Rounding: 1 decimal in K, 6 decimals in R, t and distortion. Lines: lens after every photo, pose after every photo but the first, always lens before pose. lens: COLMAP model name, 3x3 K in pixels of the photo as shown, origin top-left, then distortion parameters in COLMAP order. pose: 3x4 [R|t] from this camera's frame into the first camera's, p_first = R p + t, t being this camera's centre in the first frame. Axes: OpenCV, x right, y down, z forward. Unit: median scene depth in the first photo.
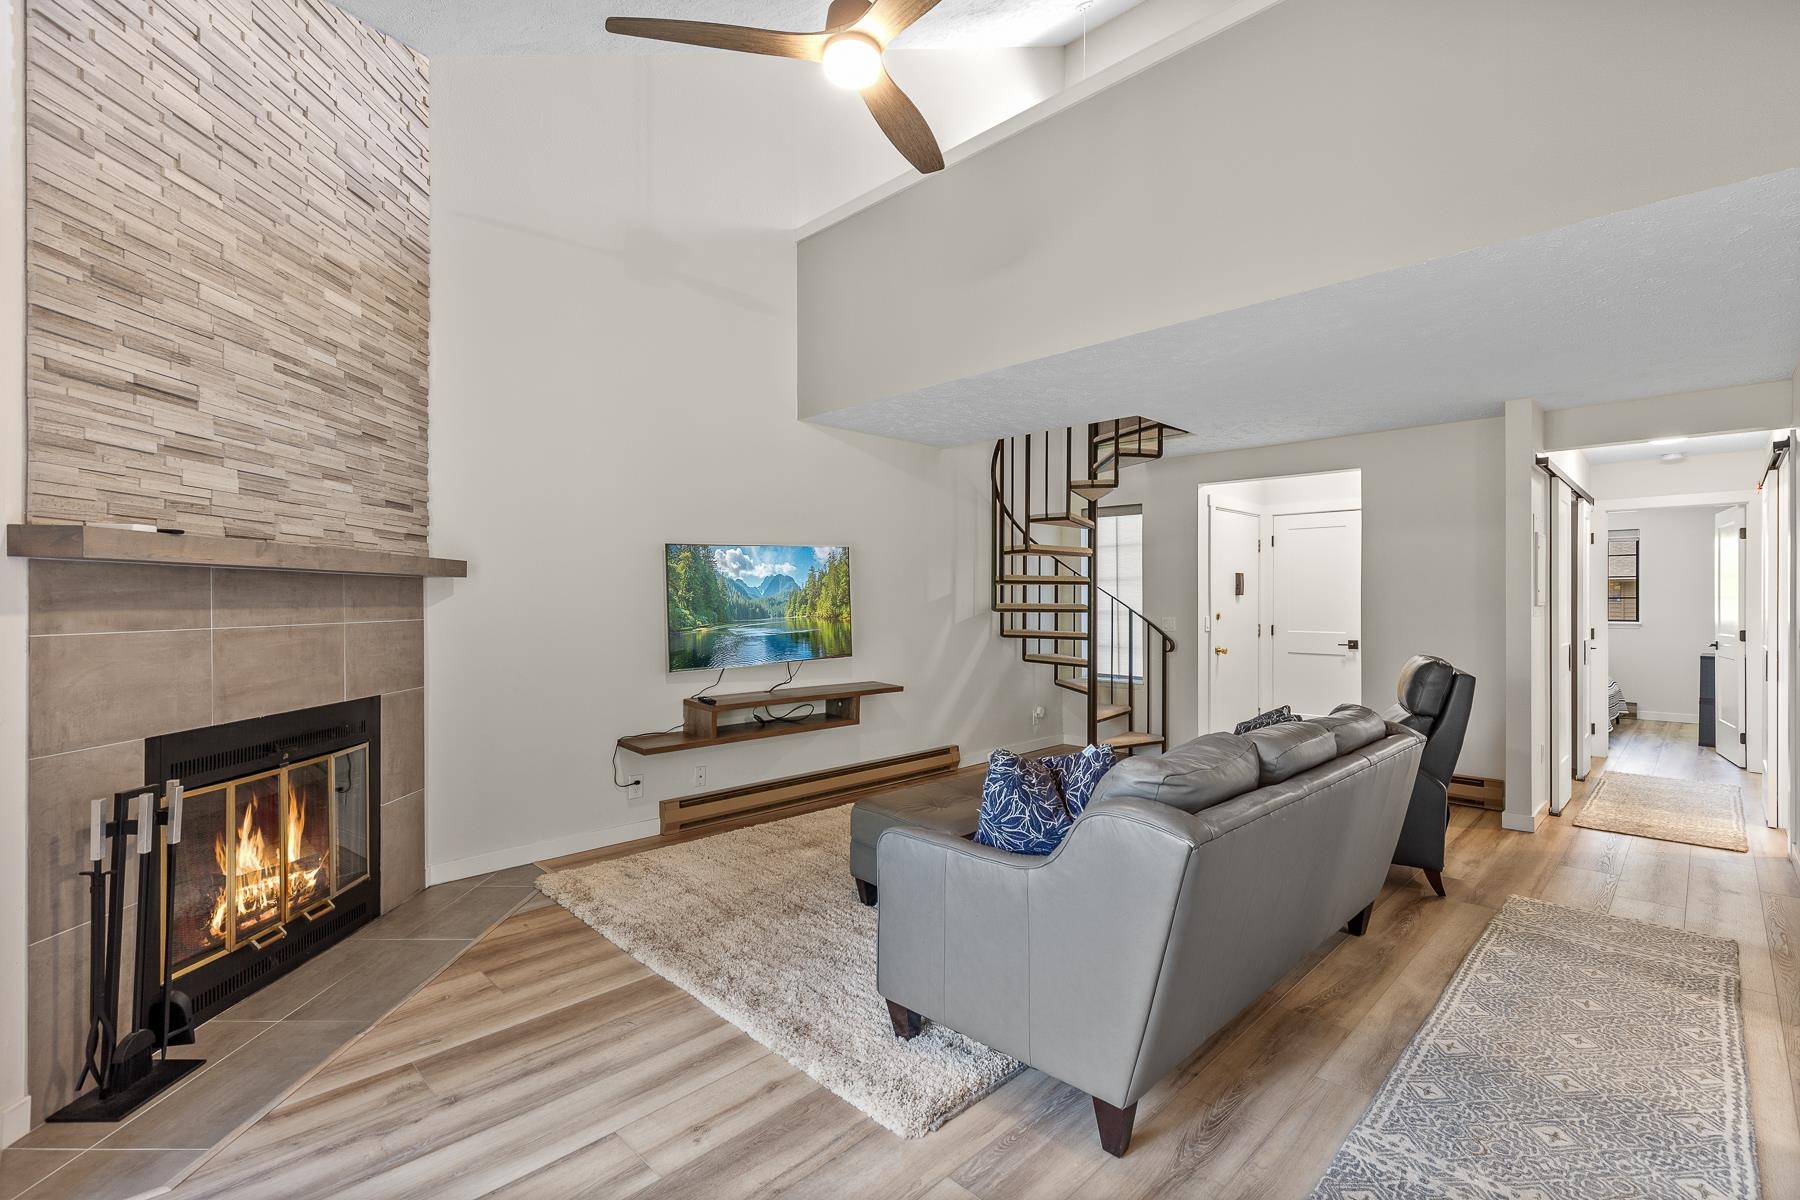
lens RADIAL K [[812.5, 0, 899.4], [0, 812.5, 599.5], [0, 0, 1]] dist [0.008022, -0.002131]
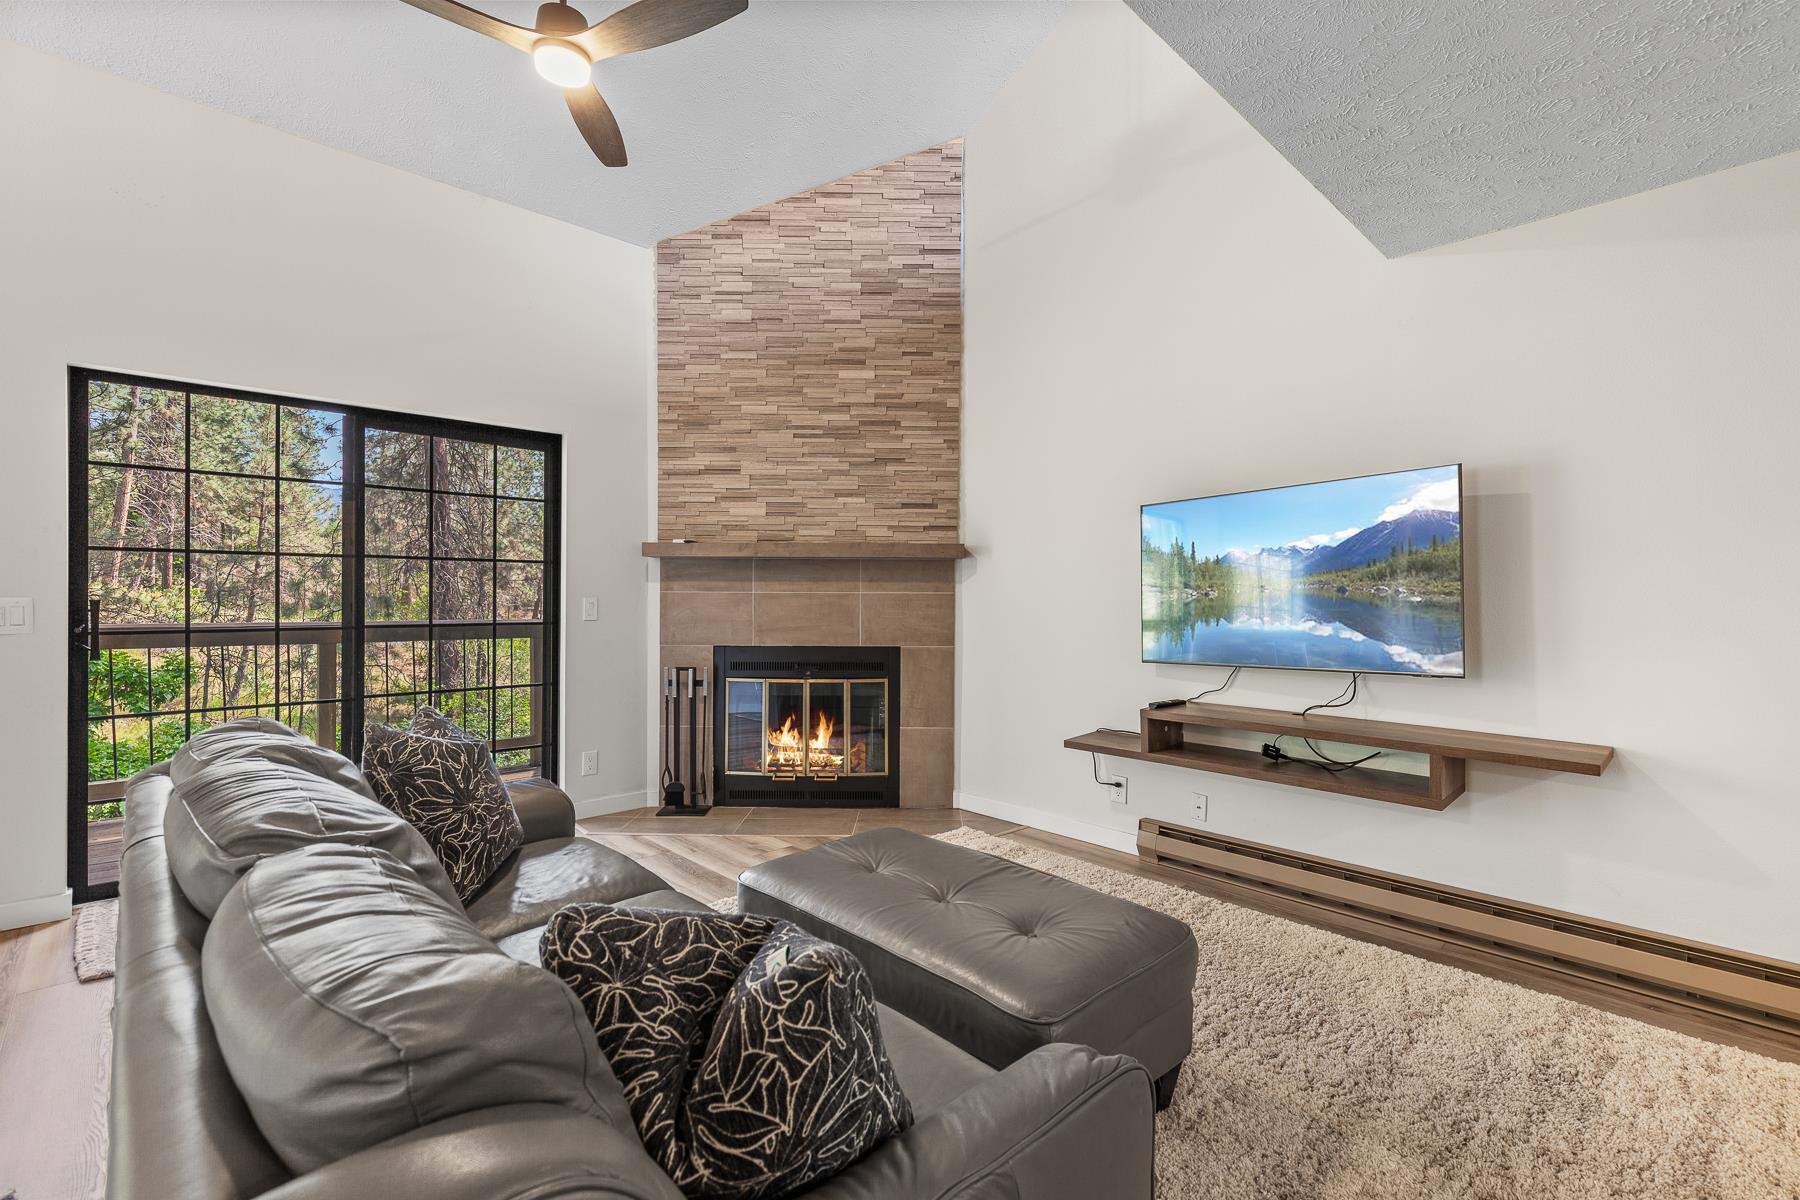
lens RADIAL K [[812.5, 0, 913.7], [0, 812.5, 604.5], [0, 0, 1]] dist [0.008022, -0.002131]
pose [[-0.016263, 0.012725, -0.999787, 0.799599], [-0.005011, 0.999905, 0.012808, 0.031713], [0.999855, 0.005218, -0.016198, 1.152196]]
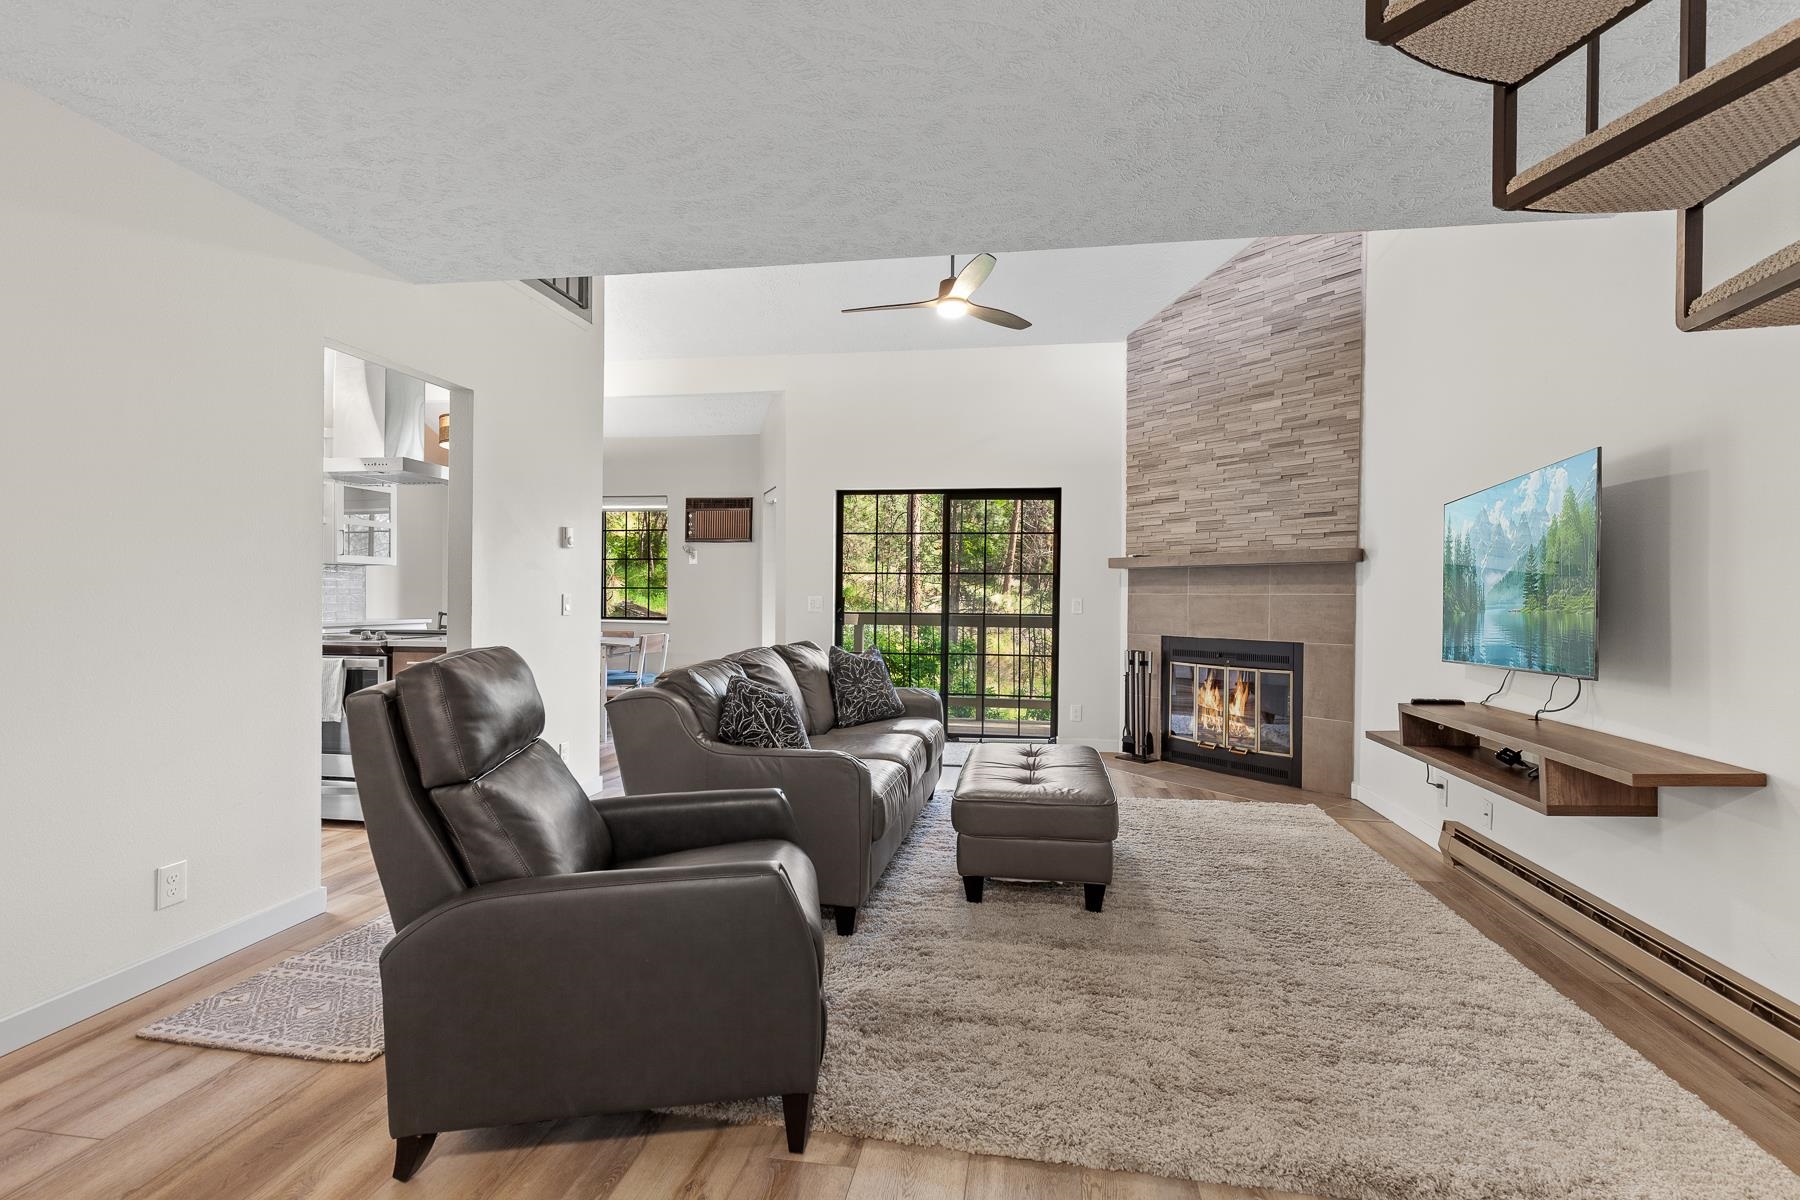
lens RADIAL K [[812.5, 0, 915.9], [0, 812.5, 601.6], [0, 0, 1]] dist [0.008022, -0.002131]
pose [[-0.803727, -0.001182, -0.594997, 0.928615], [-0.005976, 0.999964, 0.006086, 0.039413], [0.594968, 0.008447, -0.803705, 1.969951]]
